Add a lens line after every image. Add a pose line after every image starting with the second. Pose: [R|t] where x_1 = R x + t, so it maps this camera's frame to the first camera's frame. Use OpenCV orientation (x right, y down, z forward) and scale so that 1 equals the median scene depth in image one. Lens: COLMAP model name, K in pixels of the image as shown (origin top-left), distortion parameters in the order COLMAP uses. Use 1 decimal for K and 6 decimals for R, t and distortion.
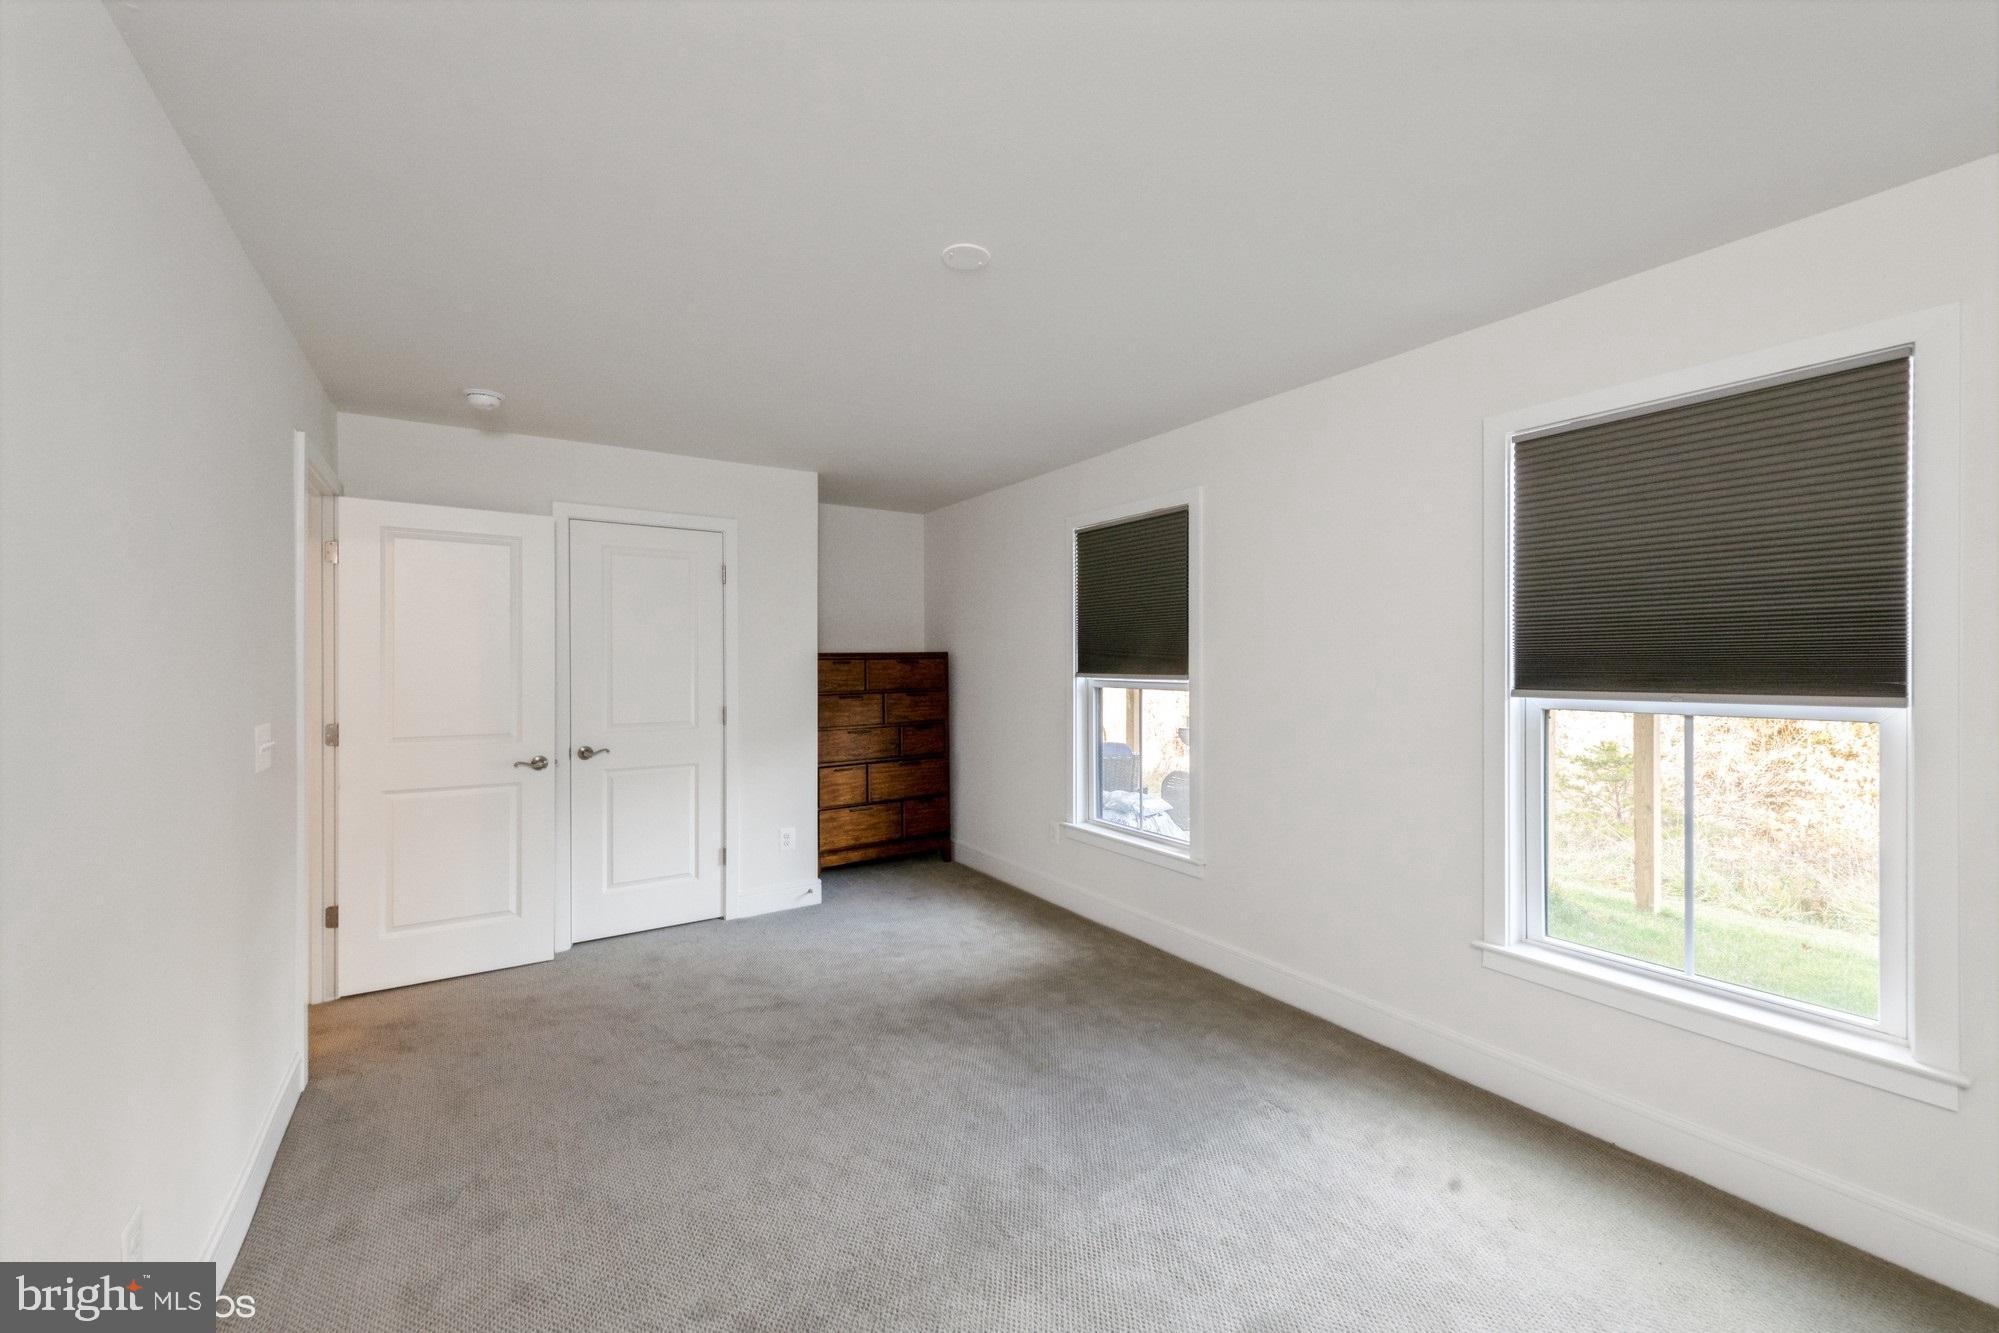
lens RADIAL K [[786.5, 0, 1006.6], [0, 786.5, 663.0], [0, 0, 1]] dist [0.004185, -0.001572]
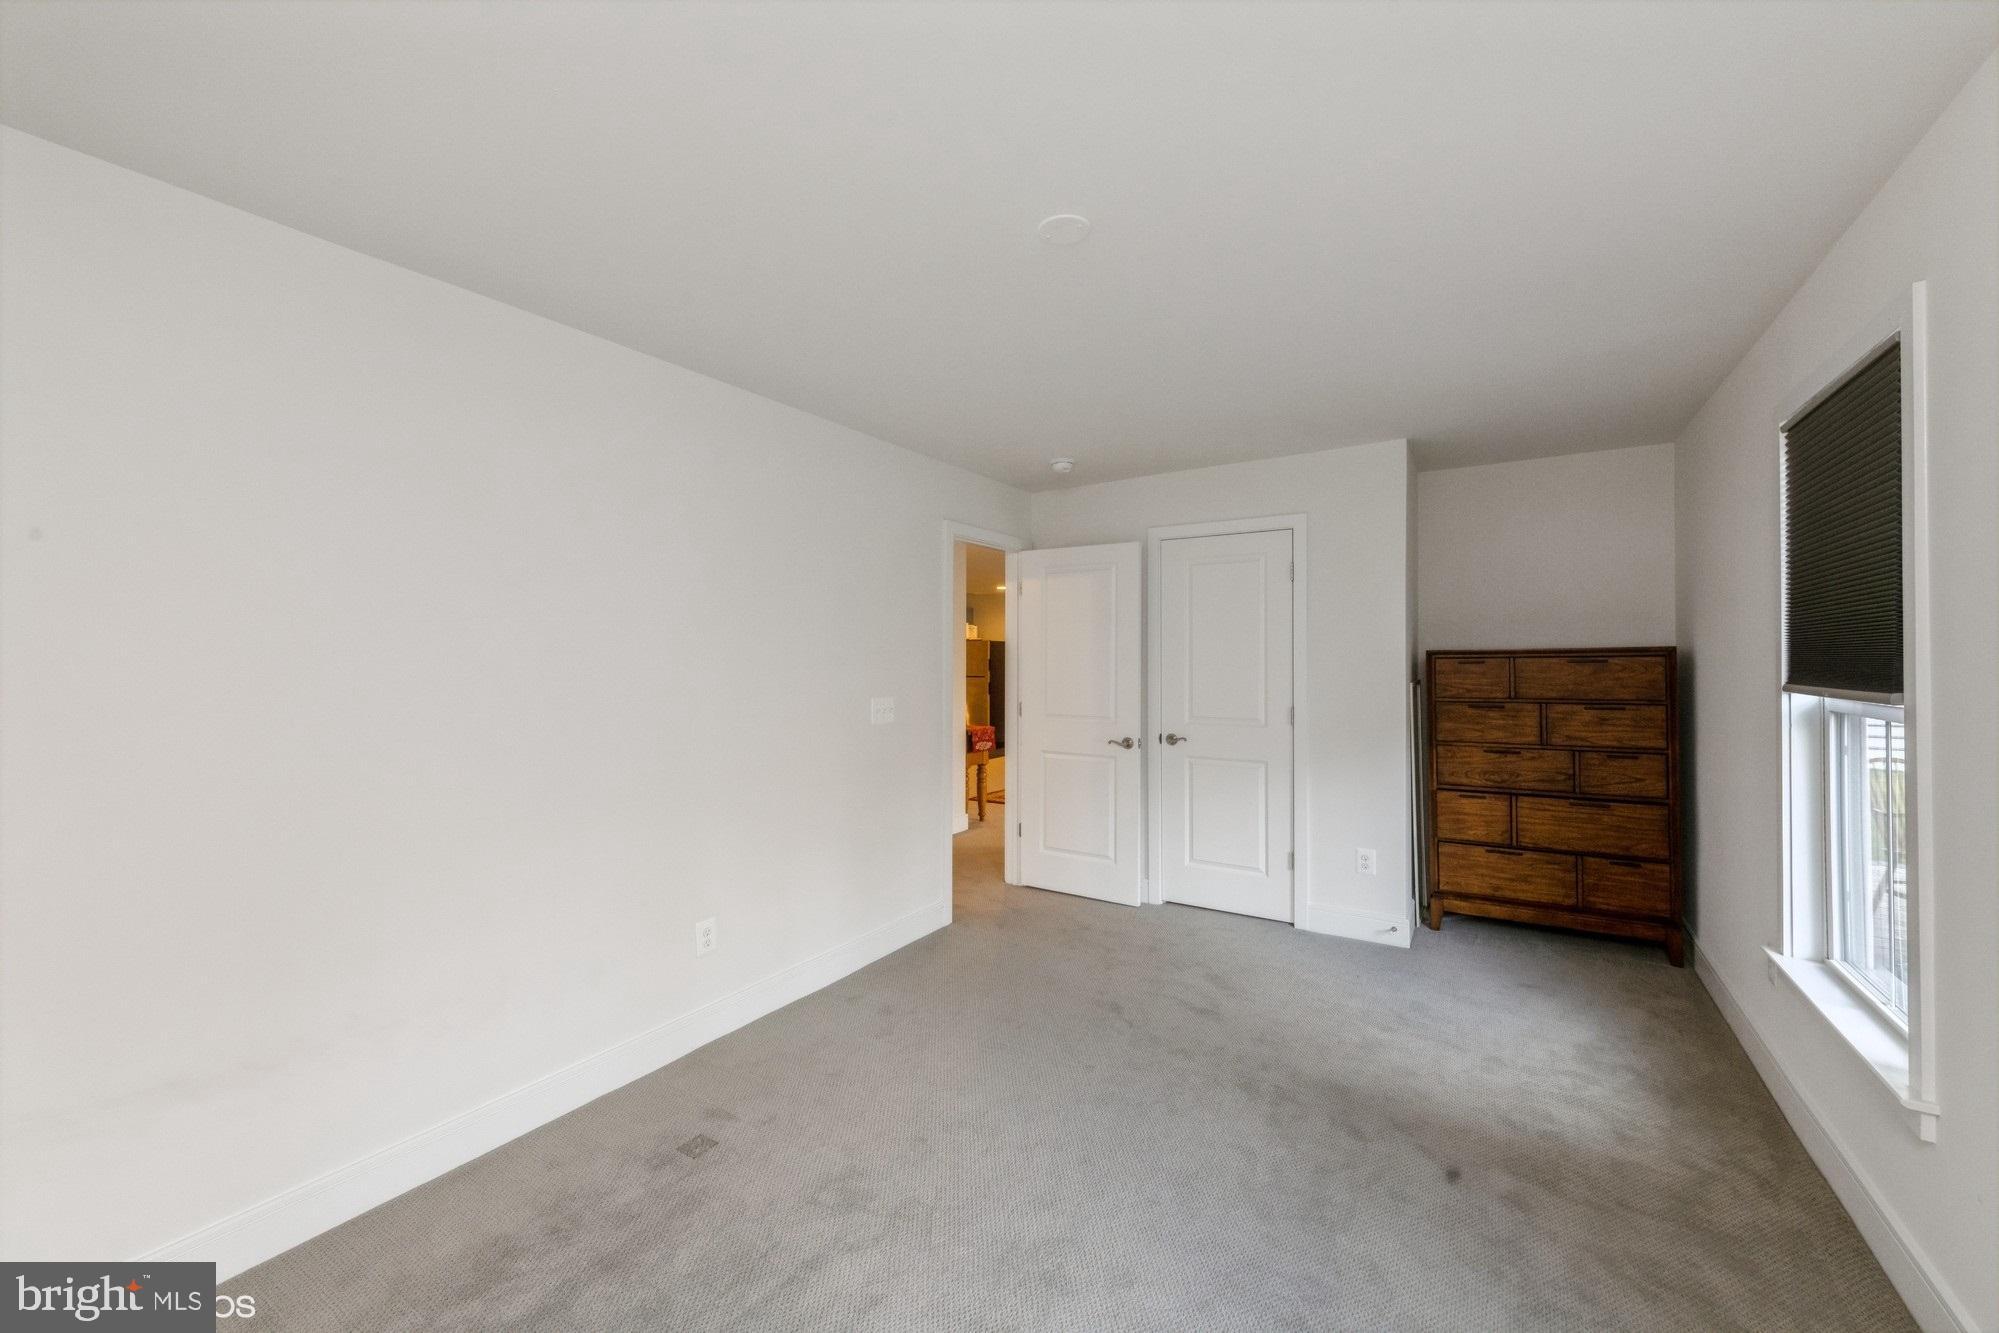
lens RADIAL K [[786.5, 0, 1013.1], [0, 786.5, 646.4], [0, 0, 1]] dist [0.004185, -0.001572]
pose [[0.405358, -0.012412, -0.914074, 0.391130], [-0.002482, 0.999889, -0.014678, -0.004521], [0.914155, 0.008219, 0.405282, 0.285938]]
